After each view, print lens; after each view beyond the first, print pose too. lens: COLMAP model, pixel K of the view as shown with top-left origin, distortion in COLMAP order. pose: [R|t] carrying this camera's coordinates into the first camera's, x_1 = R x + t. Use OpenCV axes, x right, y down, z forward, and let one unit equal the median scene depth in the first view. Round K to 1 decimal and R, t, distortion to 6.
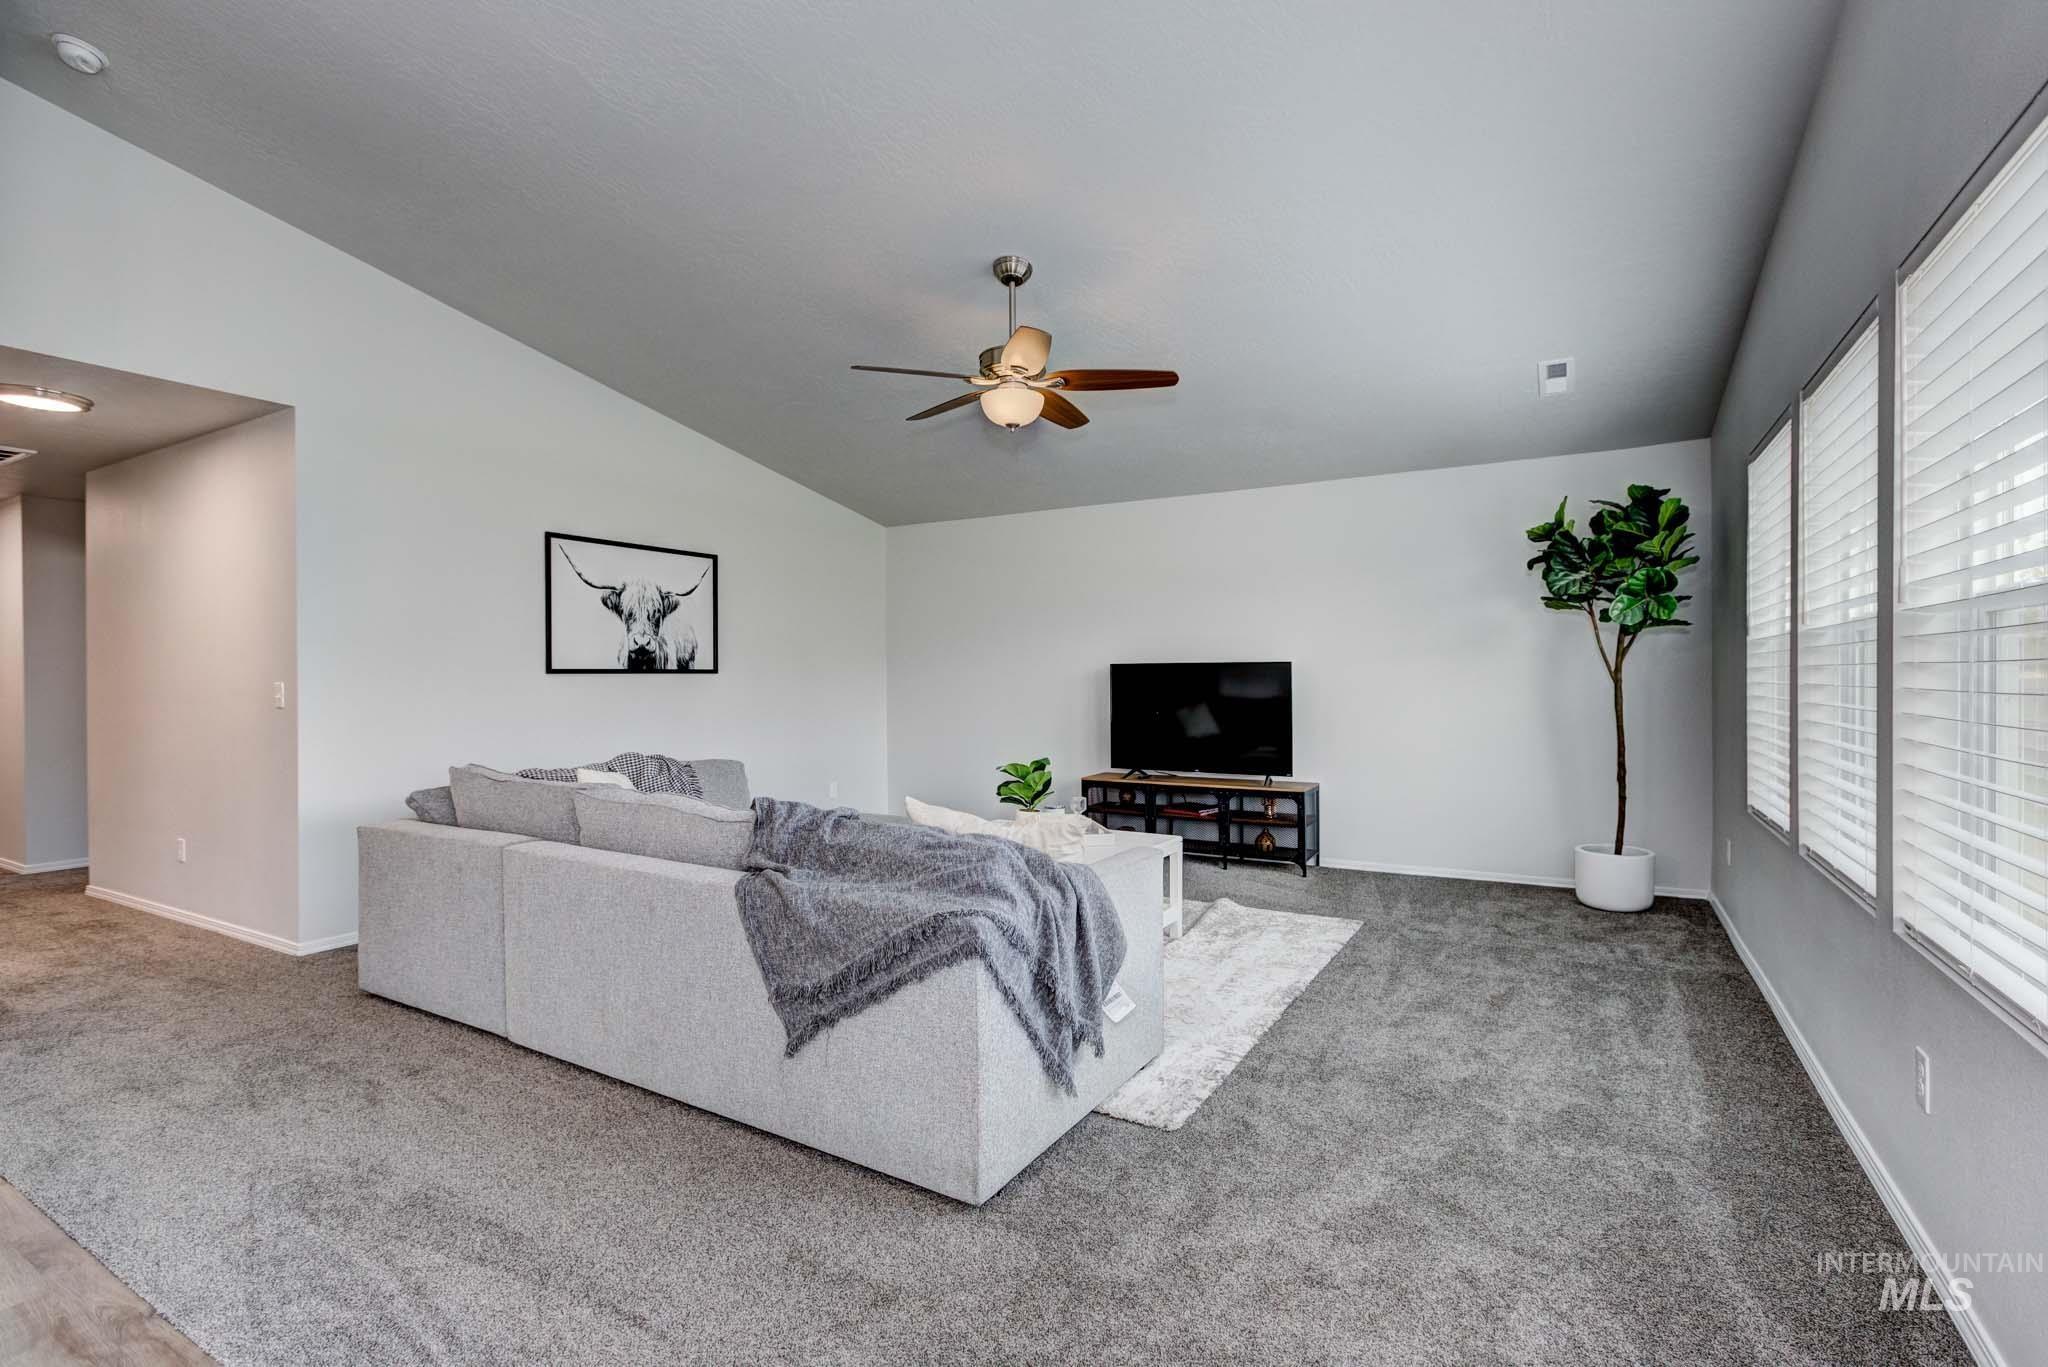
lens RADIAL K [[948.9, 0, 1033.2], [0, 948.9, 684.3], [0, 0, 1]] dist [-0.010650, 0.001705]
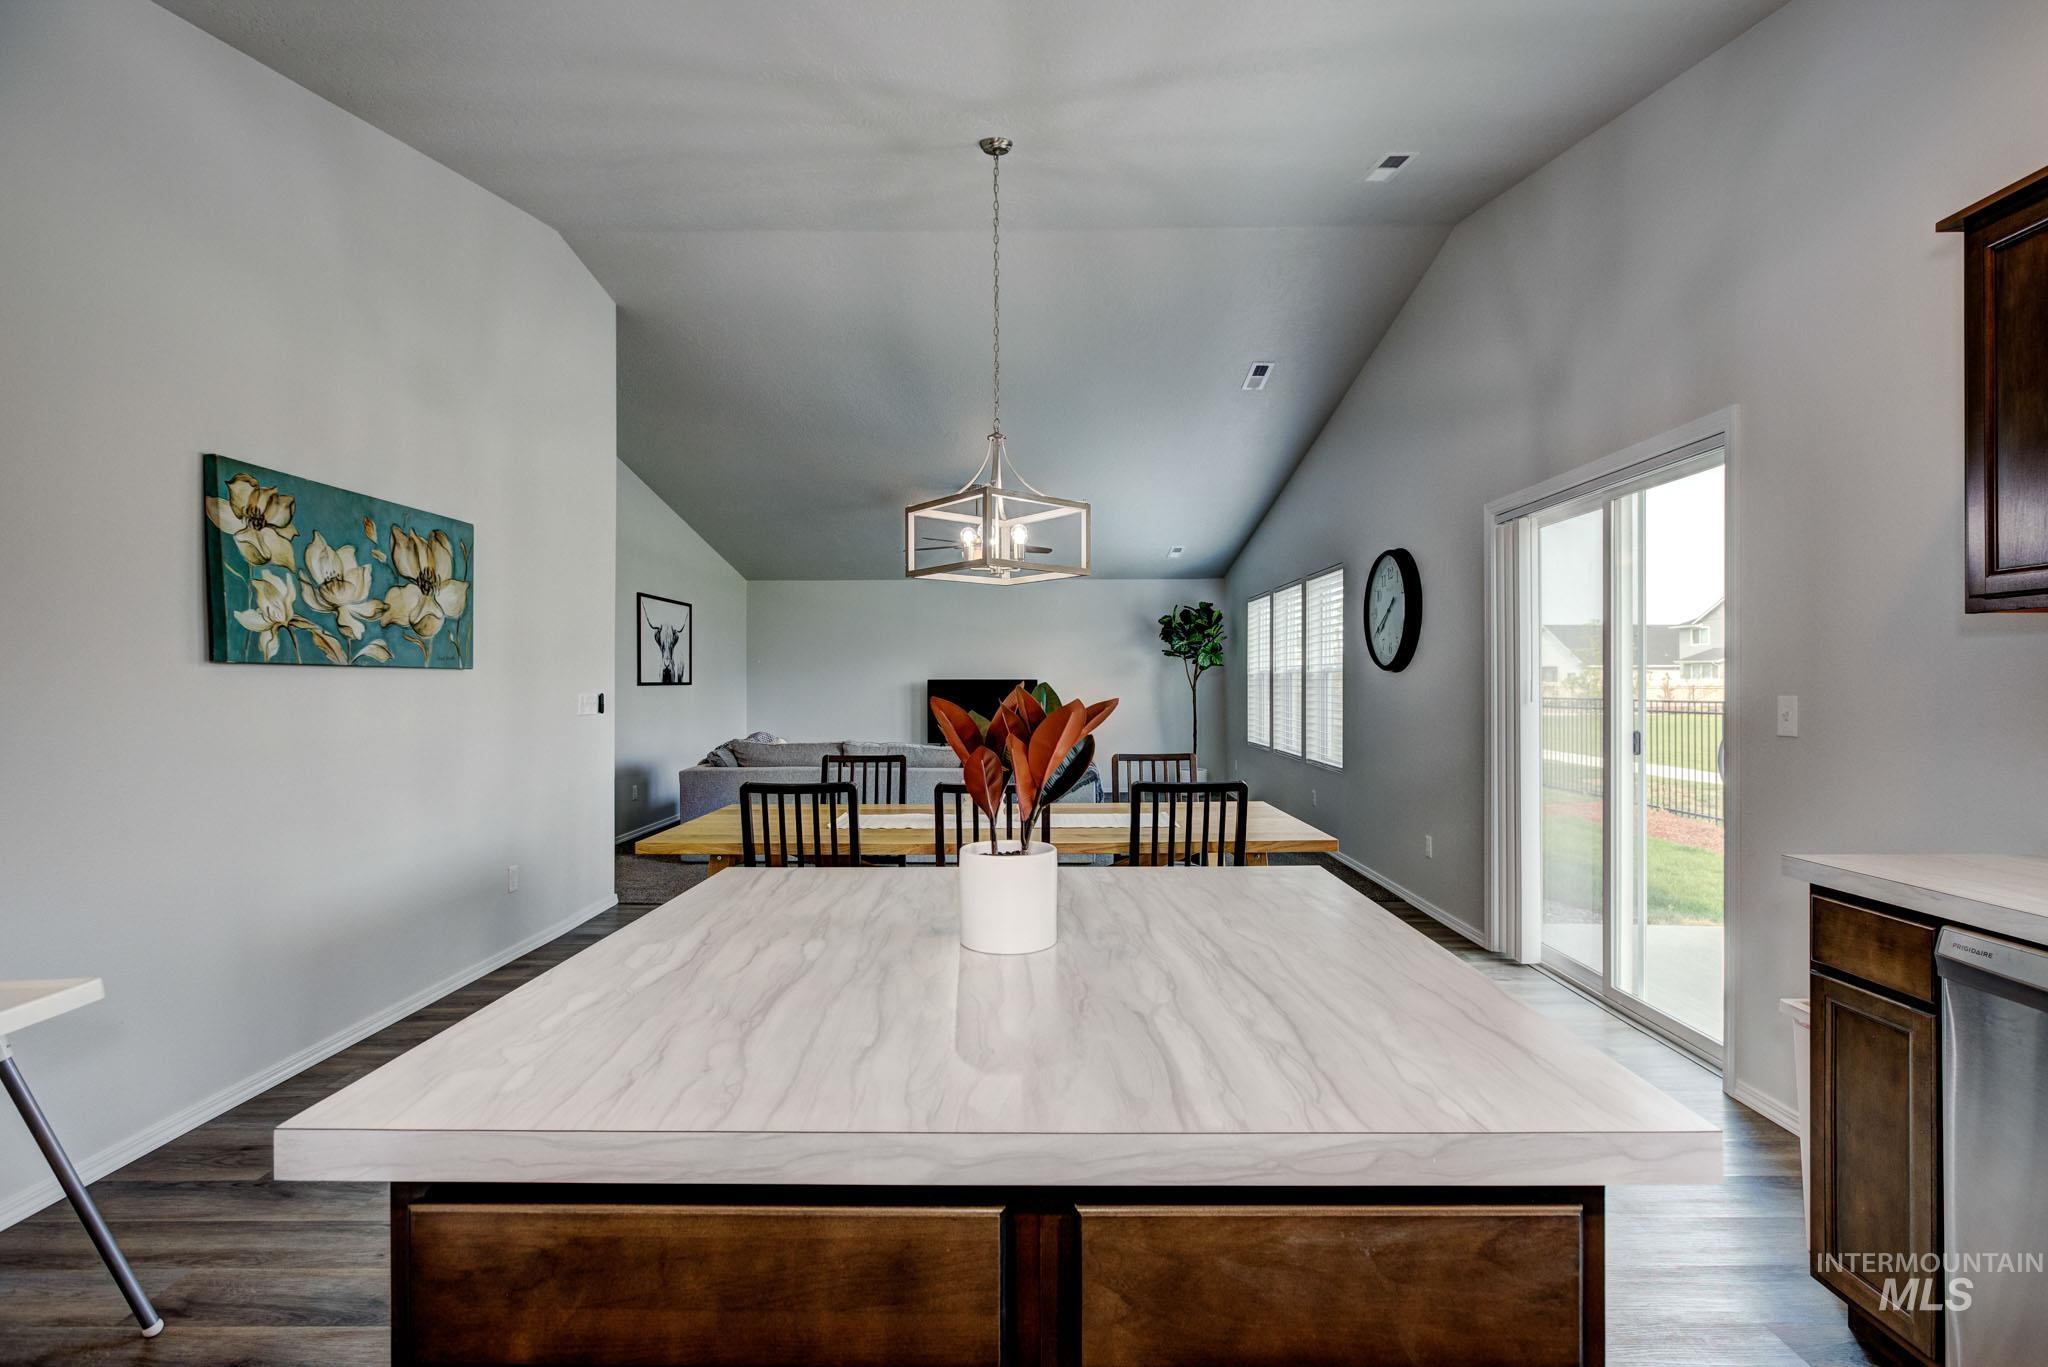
lens RADIAL K [[948.9, 0, 1030.5], [0, 948.9, 684.3], [0, 0, 1]] dist [-0.010650, 0.001705]
pose [[0.869030, 0.003562, 0.494746, -0.658958], [-0.001339, 0.999987, -0.004848, -0.005827], [-0.494757, 0.003551, 0.869024, -0.593134]]
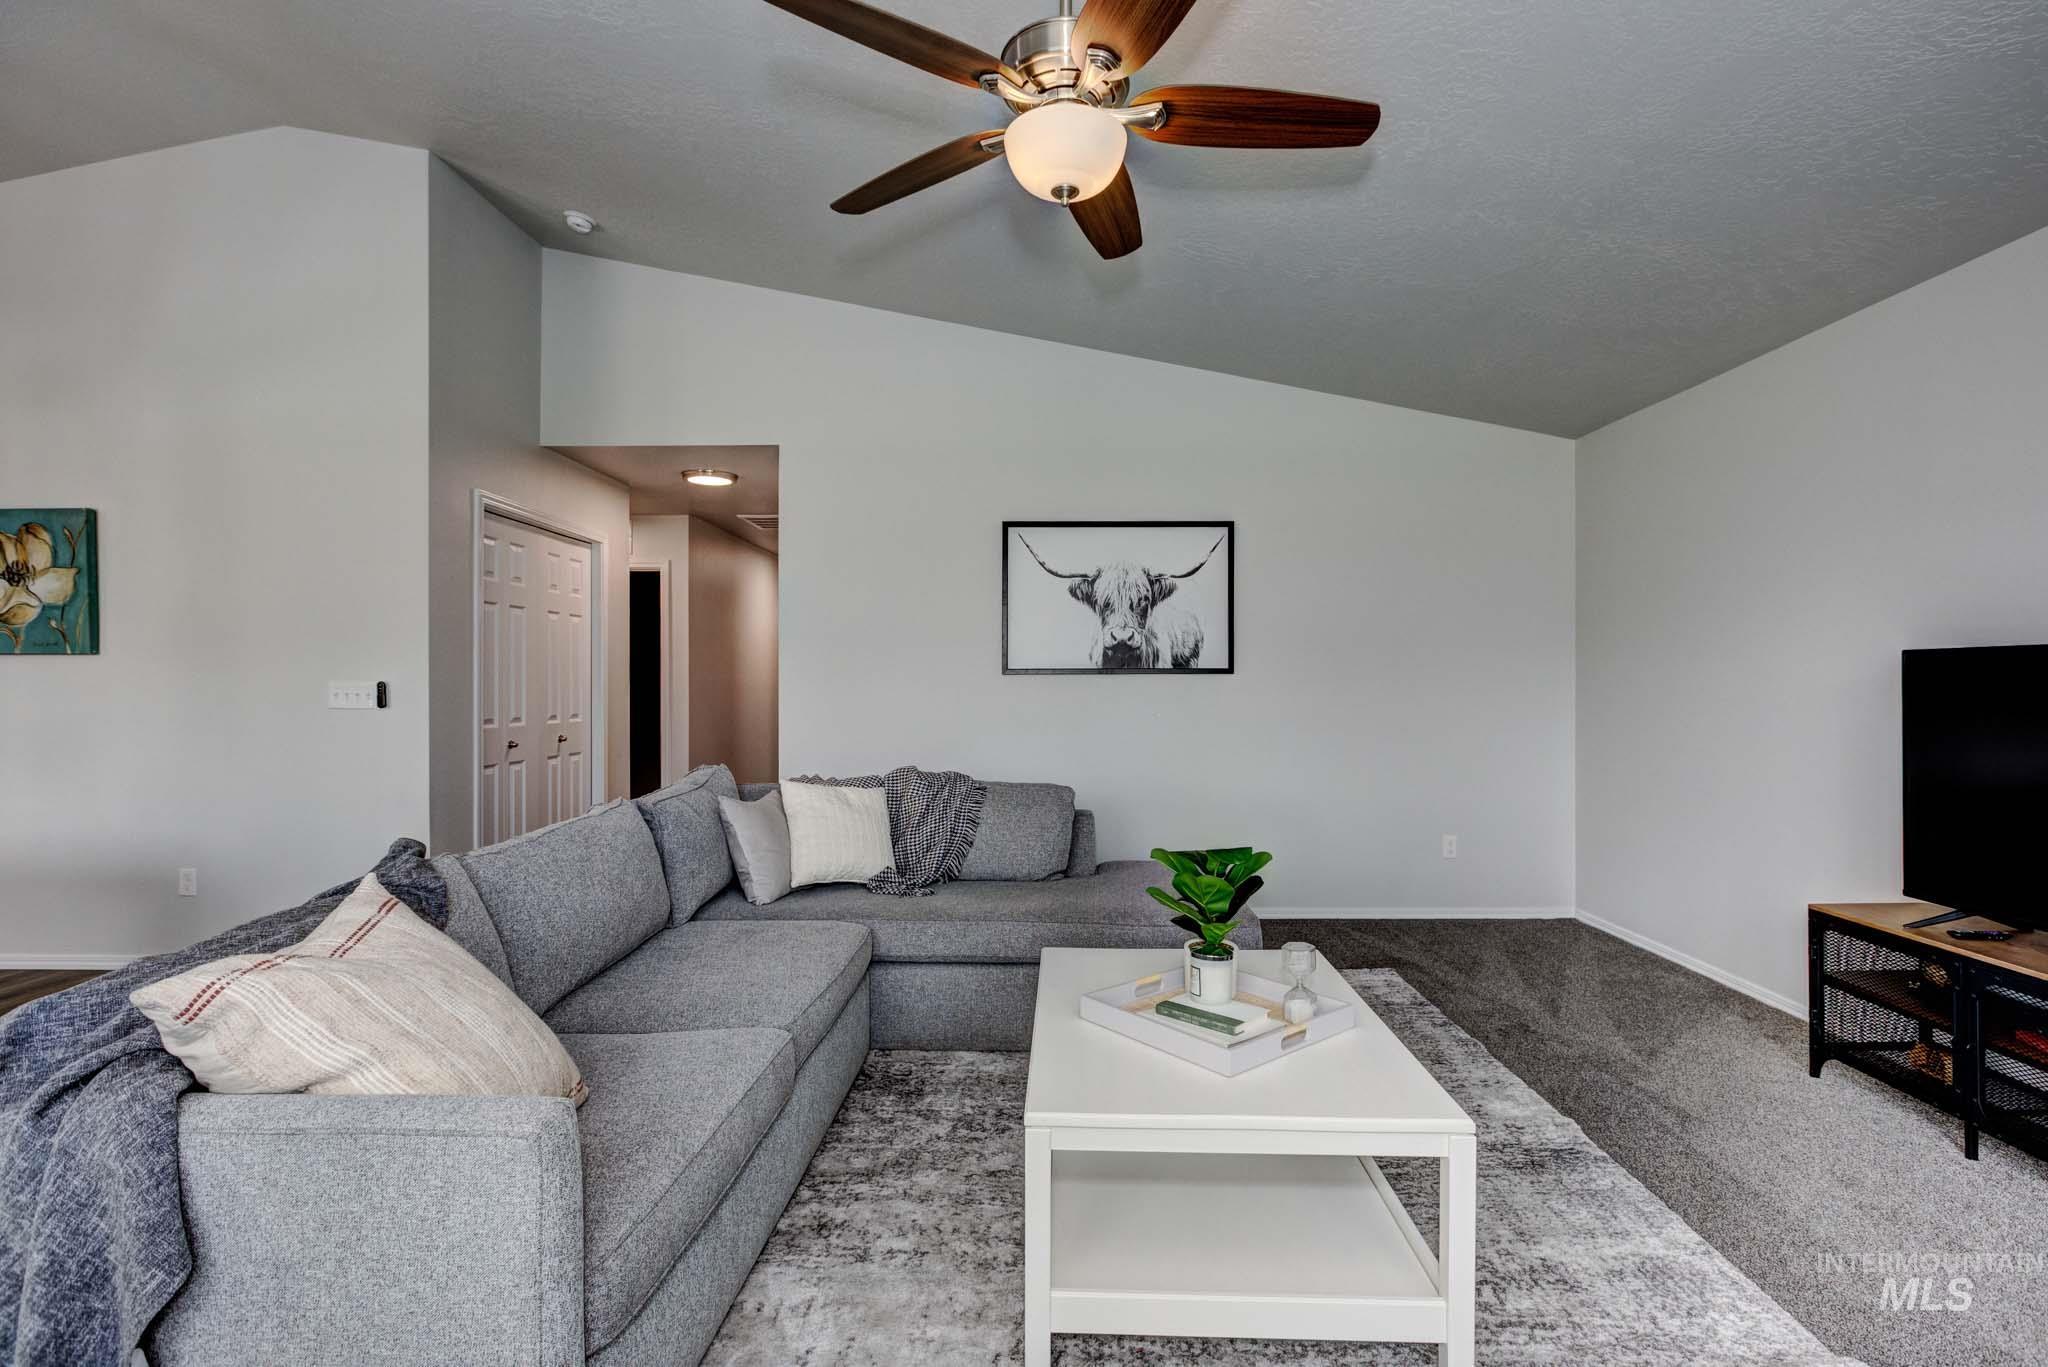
lens RADIAL K [[948.9, 0, 1028.6], [0, 948.9, 684.5], [0, 0, 1]] dist [-0.010650, 0.001705]
pose [[0.484789, 0.009717, -0.874577, 0.291903], [-0.006563, 0.999951, 0.007472, -0.007358], [0.874607, 0.002117, 0.484828, 0.517686]]
